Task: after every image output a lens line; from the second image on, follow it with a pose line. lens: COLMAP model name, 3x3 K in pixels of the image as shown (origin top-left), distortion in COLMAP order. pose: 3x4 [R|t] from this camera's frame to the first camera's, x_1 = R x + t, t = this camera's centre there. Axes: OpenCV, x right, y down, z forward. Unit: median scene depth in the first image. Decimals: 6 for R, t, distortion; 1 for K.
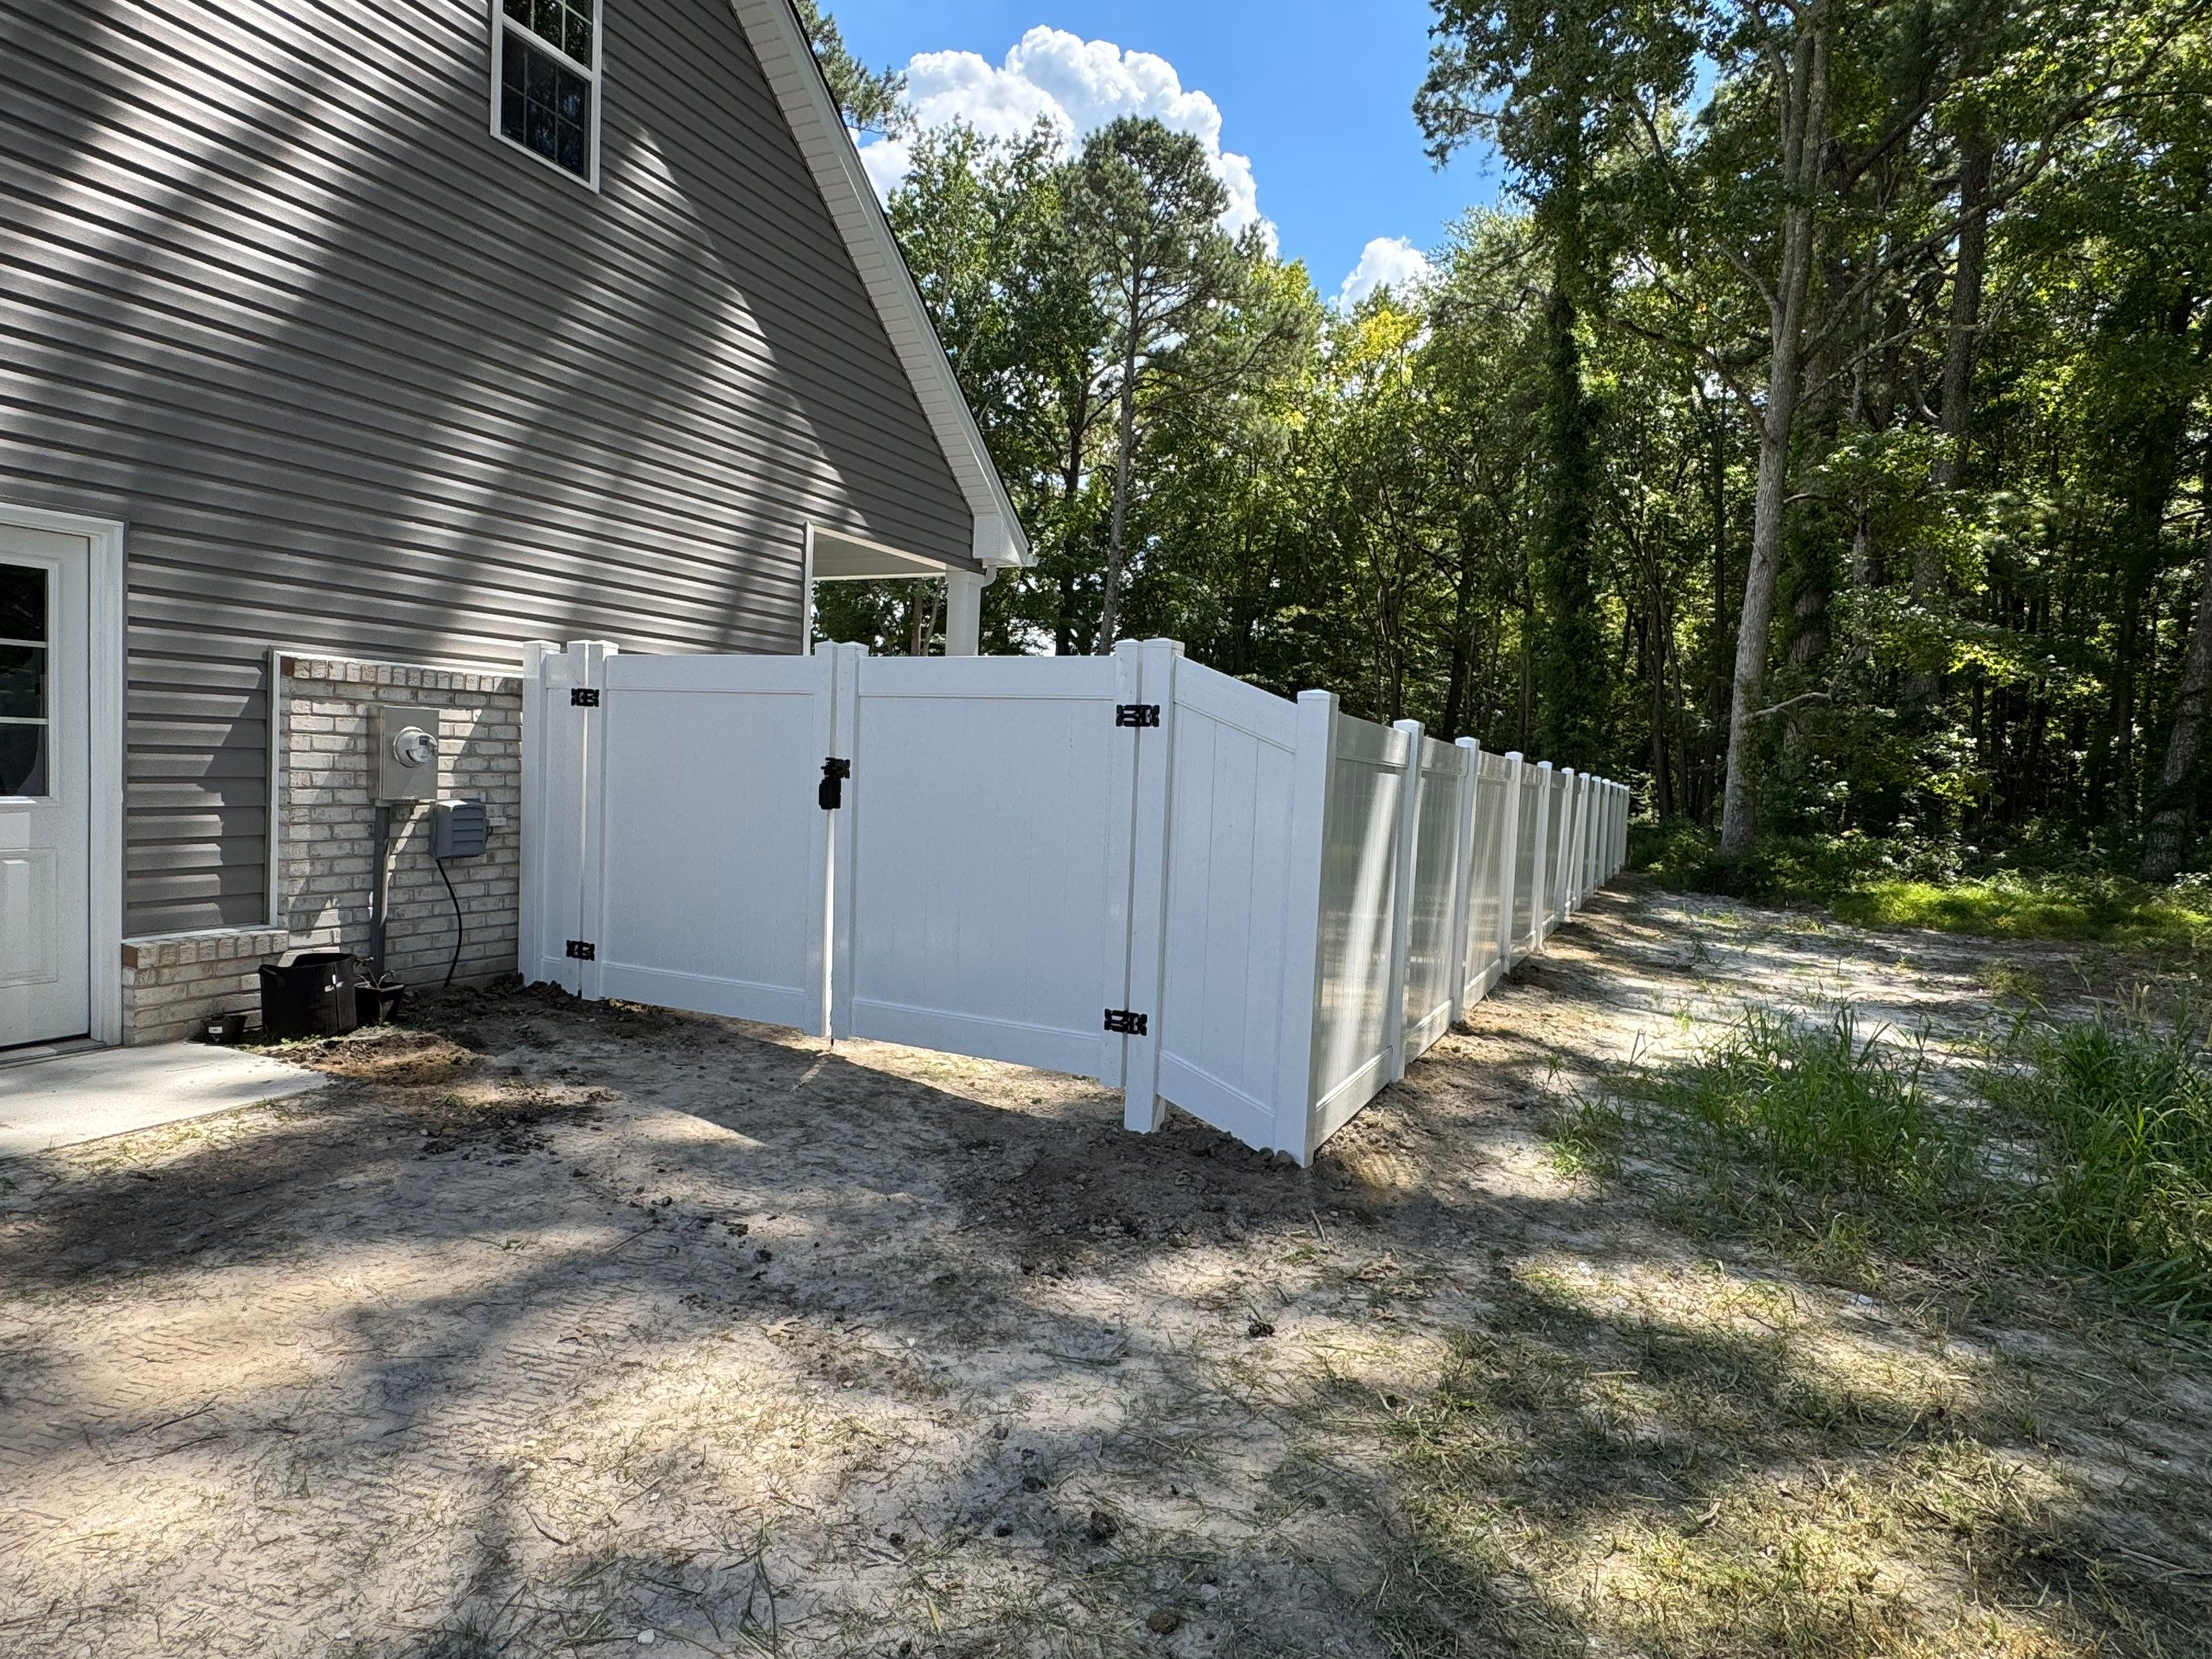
lens RADIAL K [[1299.3, 0, 1106.0], [0, 1299.3, 829.5], [0, 0, 1]] dist [0.004497, 0.002751]
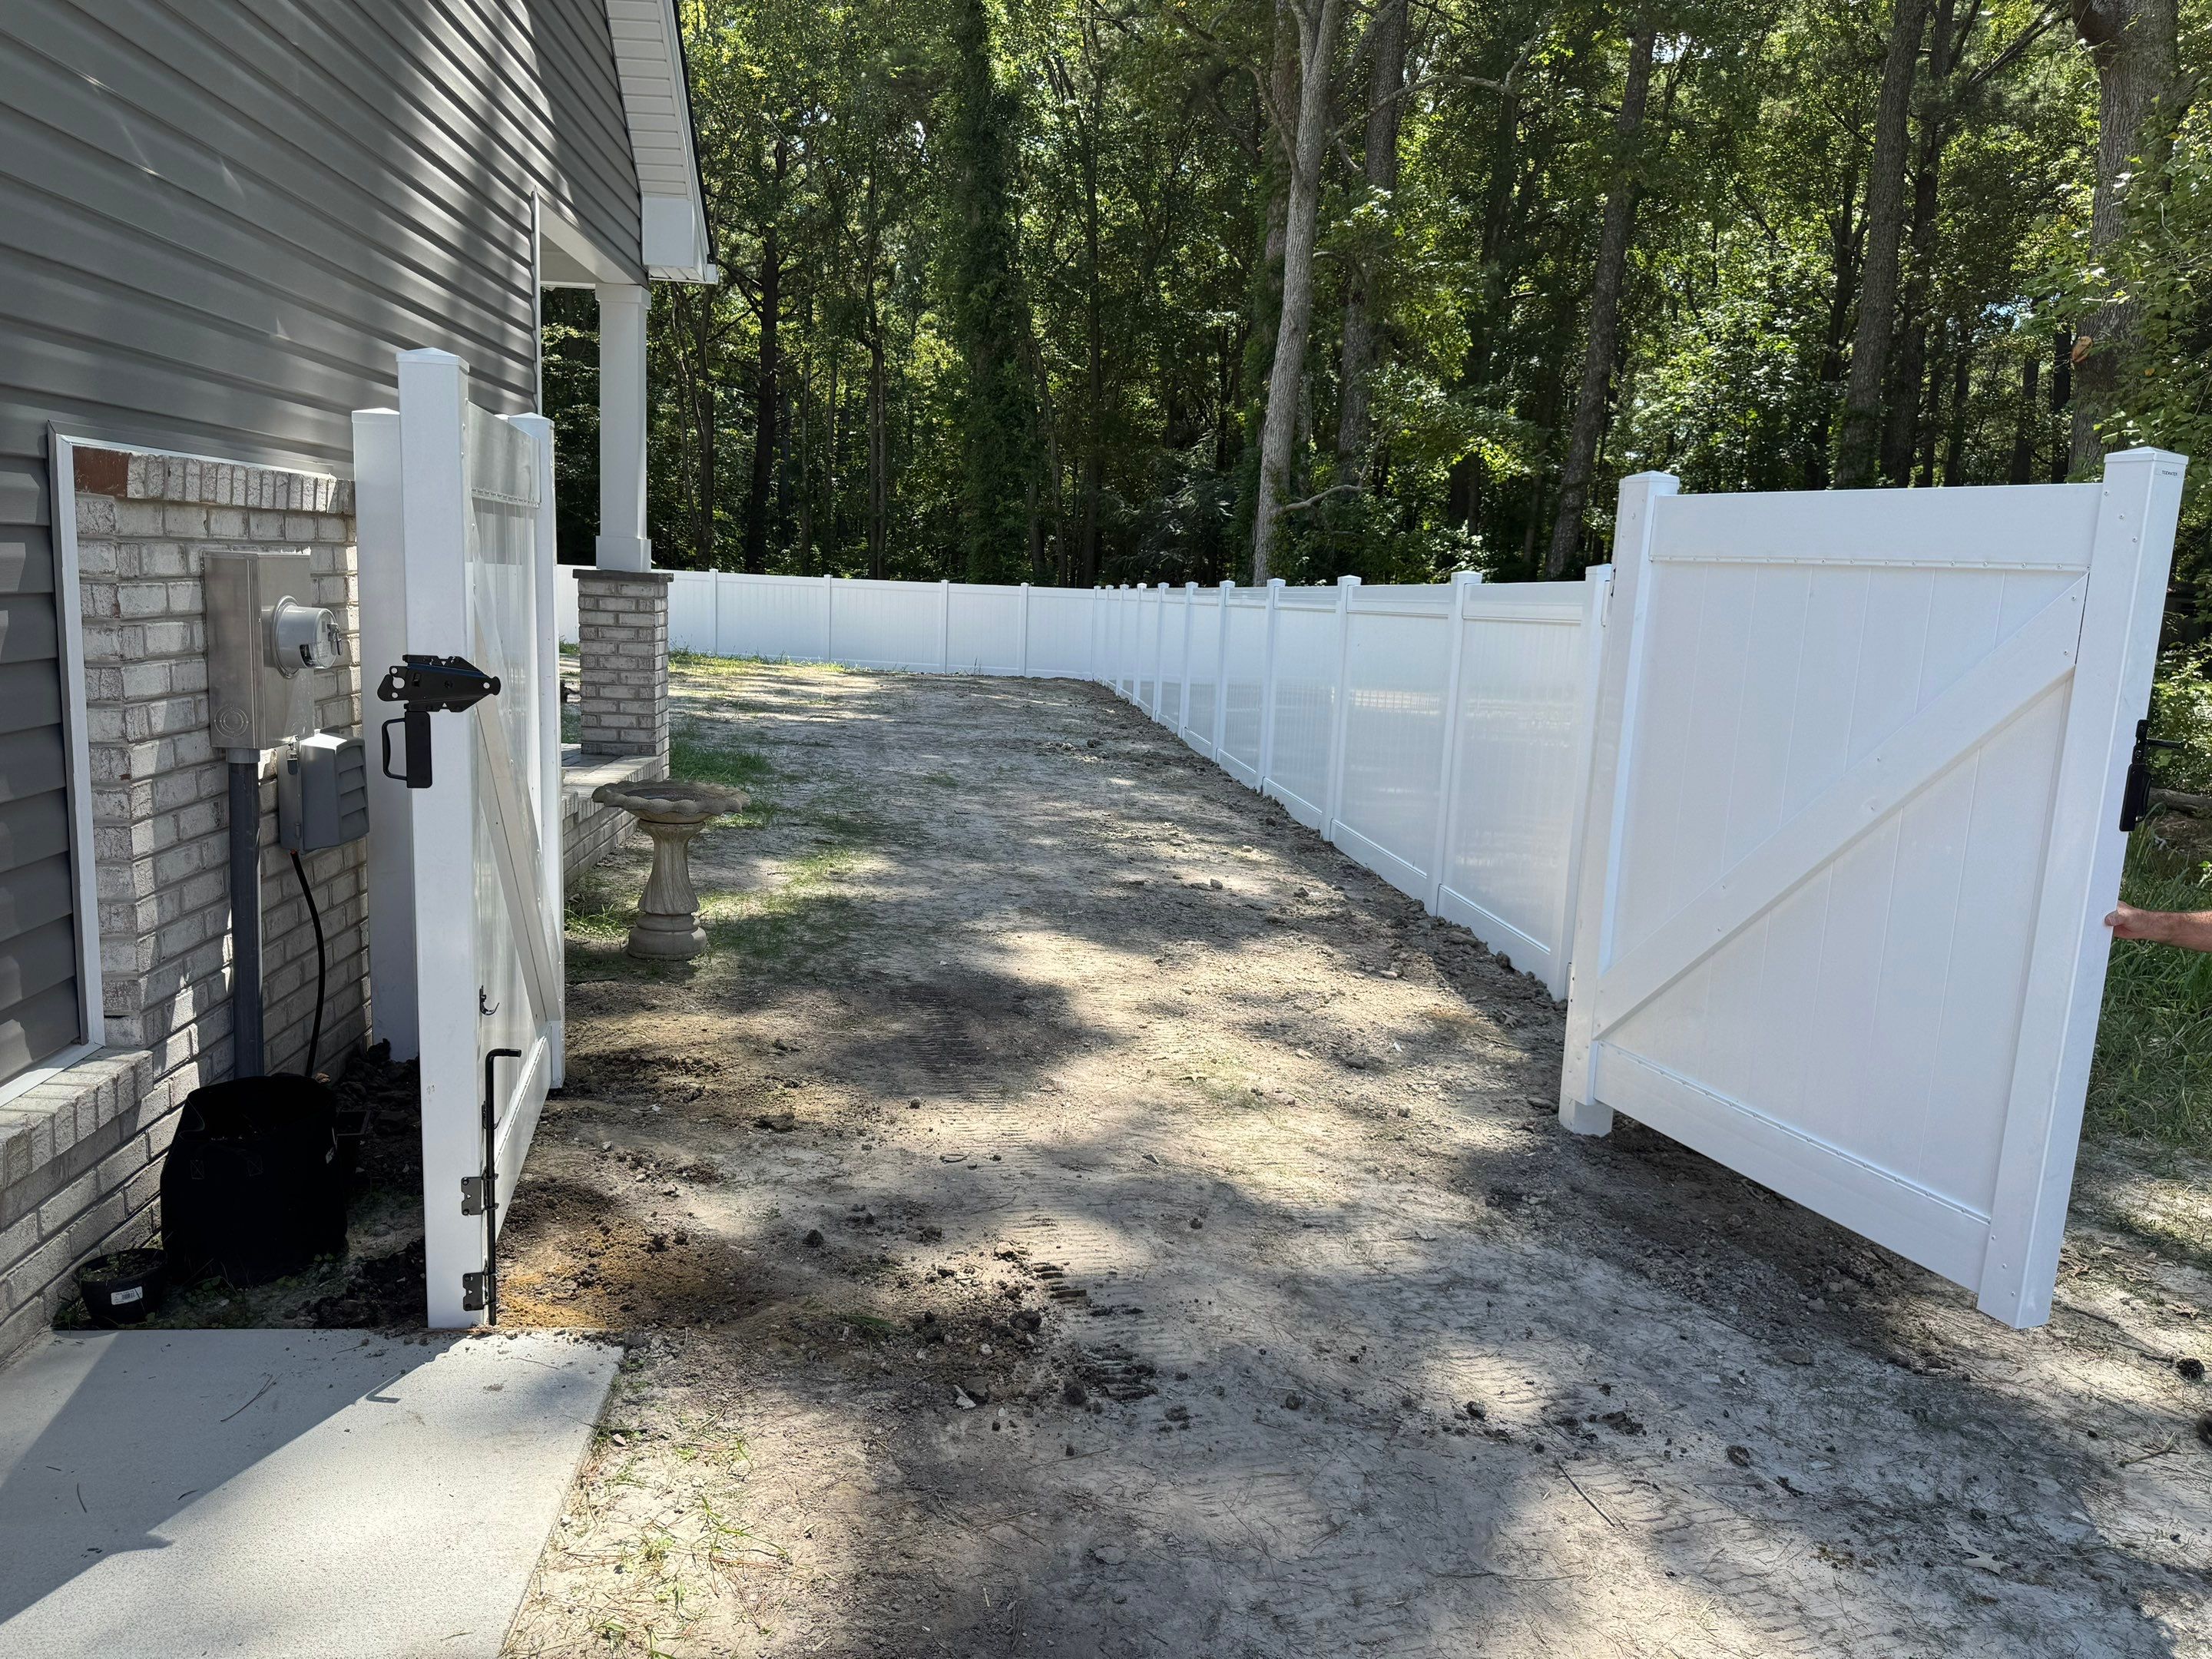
lens RADIAL K [[1602.1, 0, 1106.0], [0, 1602.1, 829.5], [0, 0, 1]] dist [0.119589, -0.219641]
pose [[0.850713, -0.089448, 0.517964, -0.616361], [0.021560, 0.990523, 0.135645, -0.069890], [-0.525189, -0.104228, 0.844579, 0.331278]]
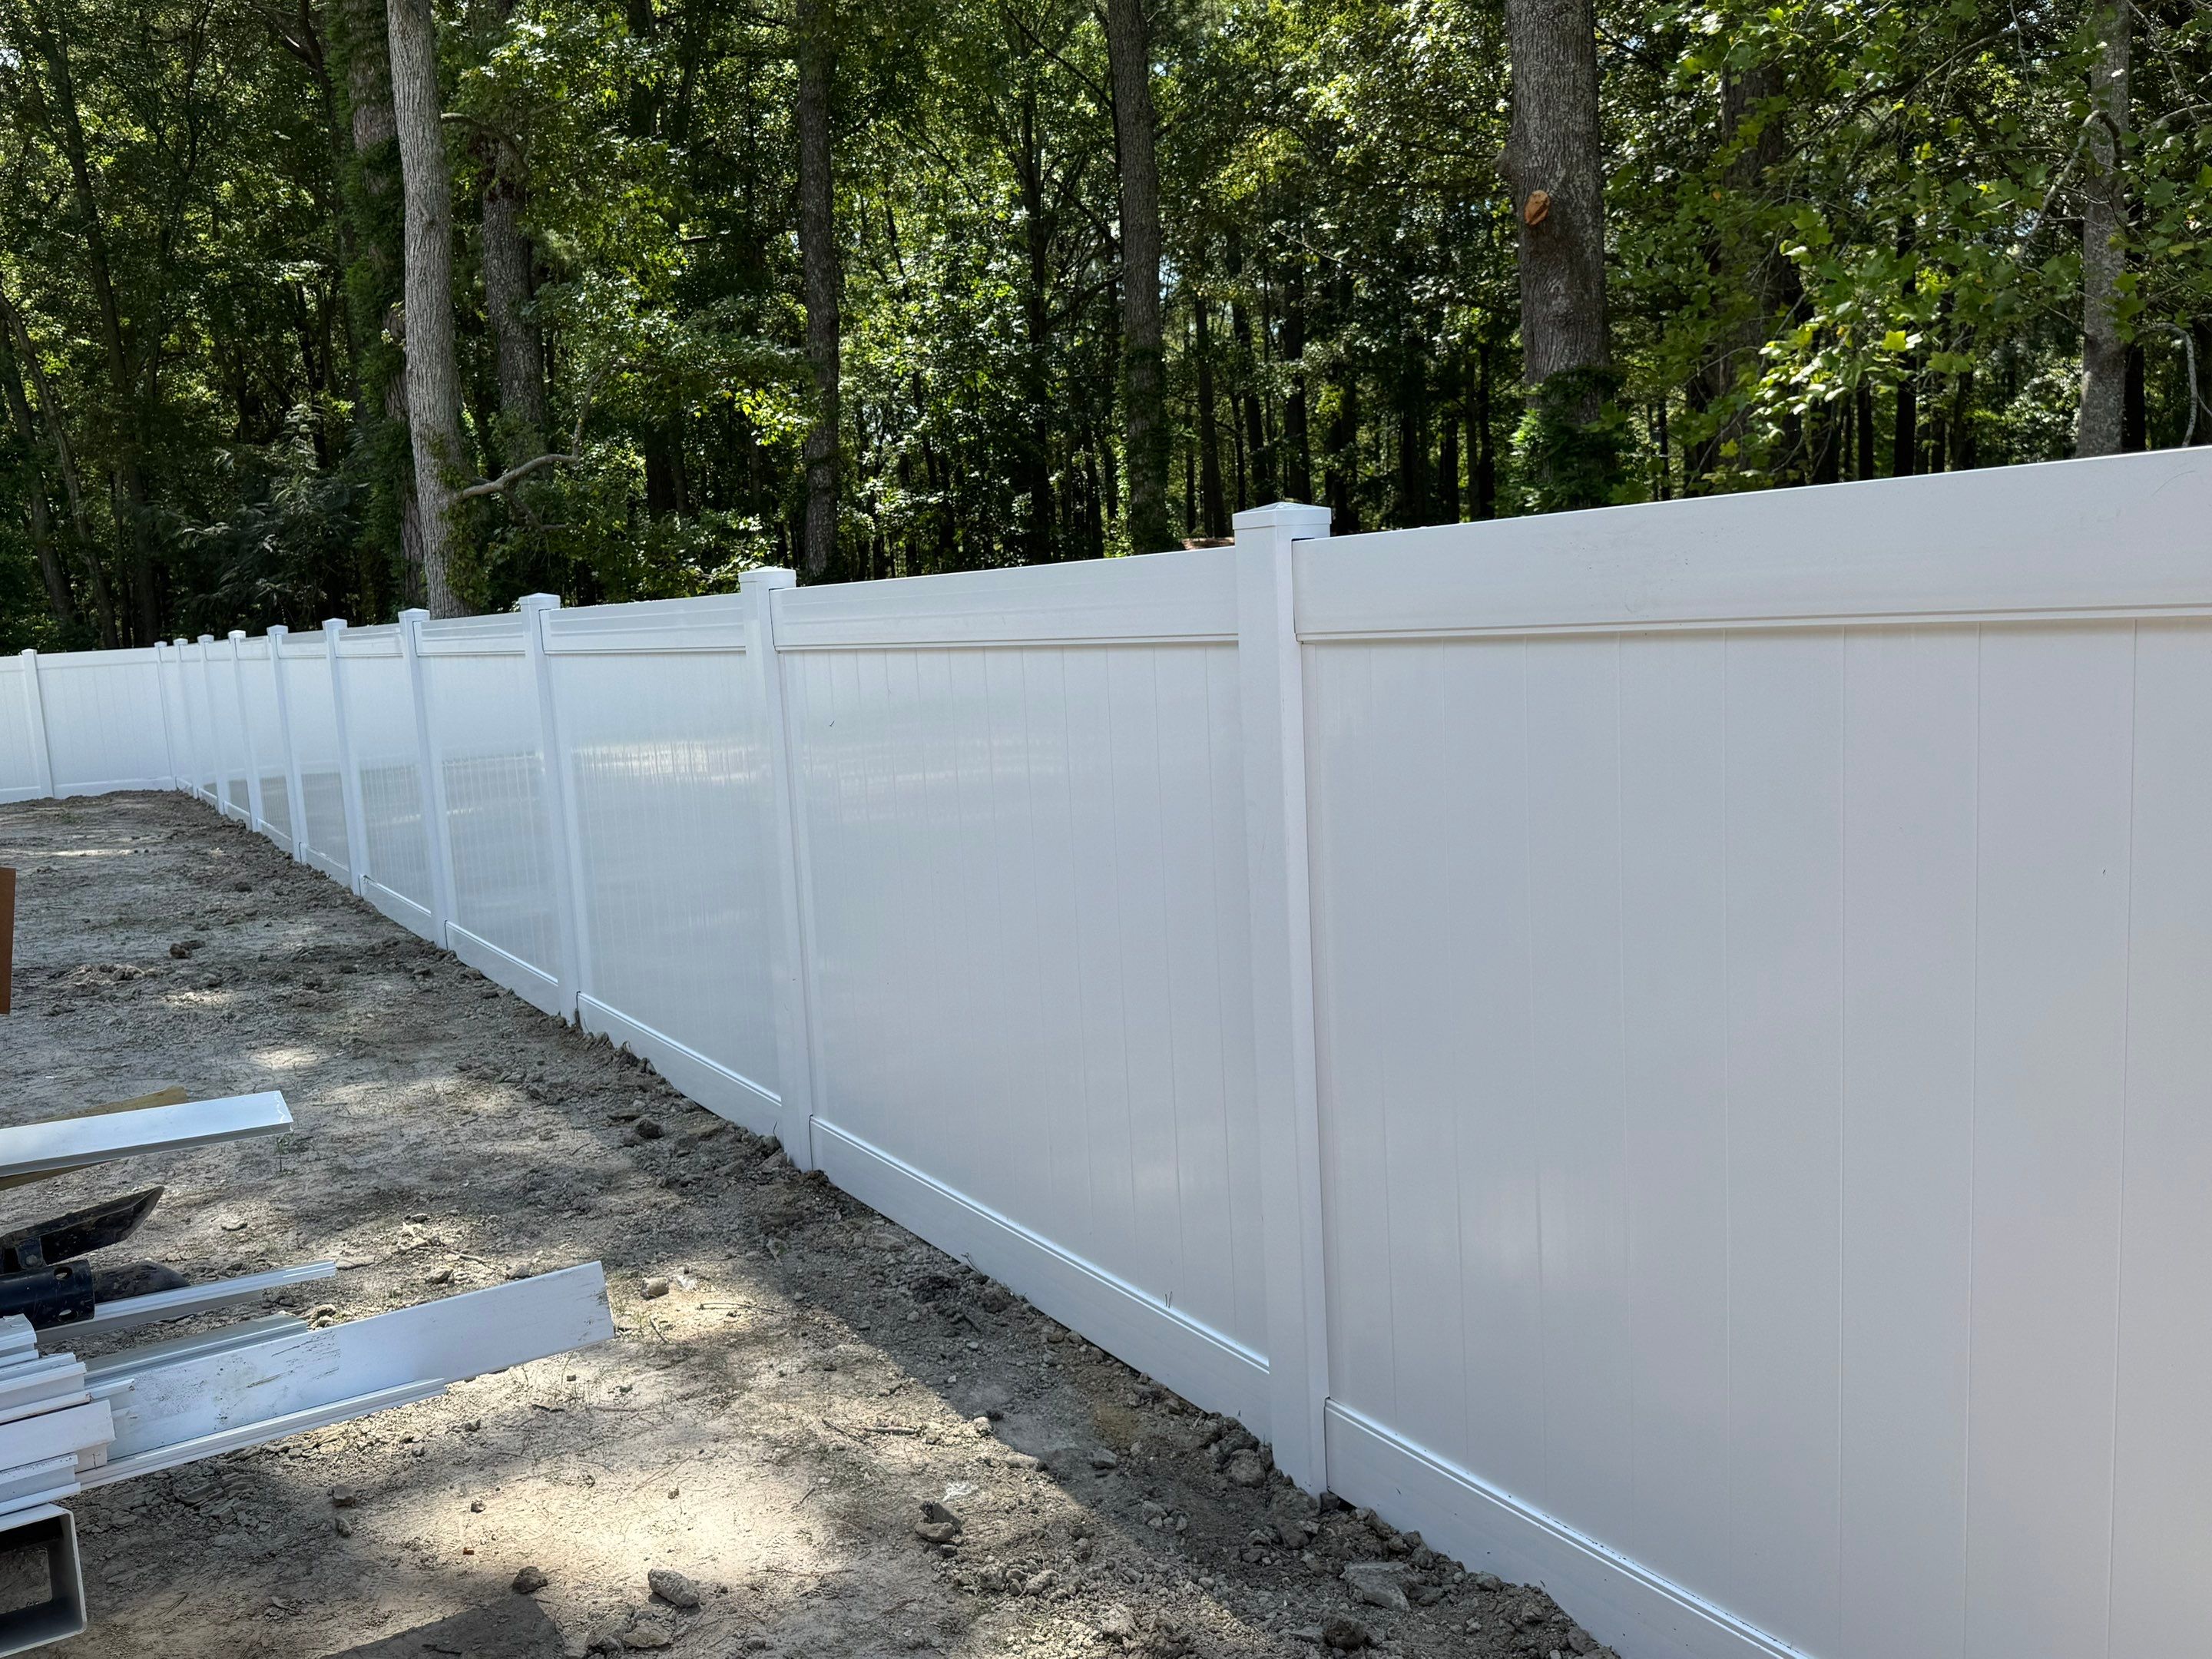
lens RADIAL K [[1770.9, 0, 1106.0], [0, 1770.9, 829.5], [0, 0, 1]] dist [0.003243, -0.006063]
pose [[0.510602, -0.186299, 0.839391, -0.133461], [0.115263, 0.982264, 0.147894, -0.079671], [-0.852056, 0.021236, 0.523020, 1.078217]]
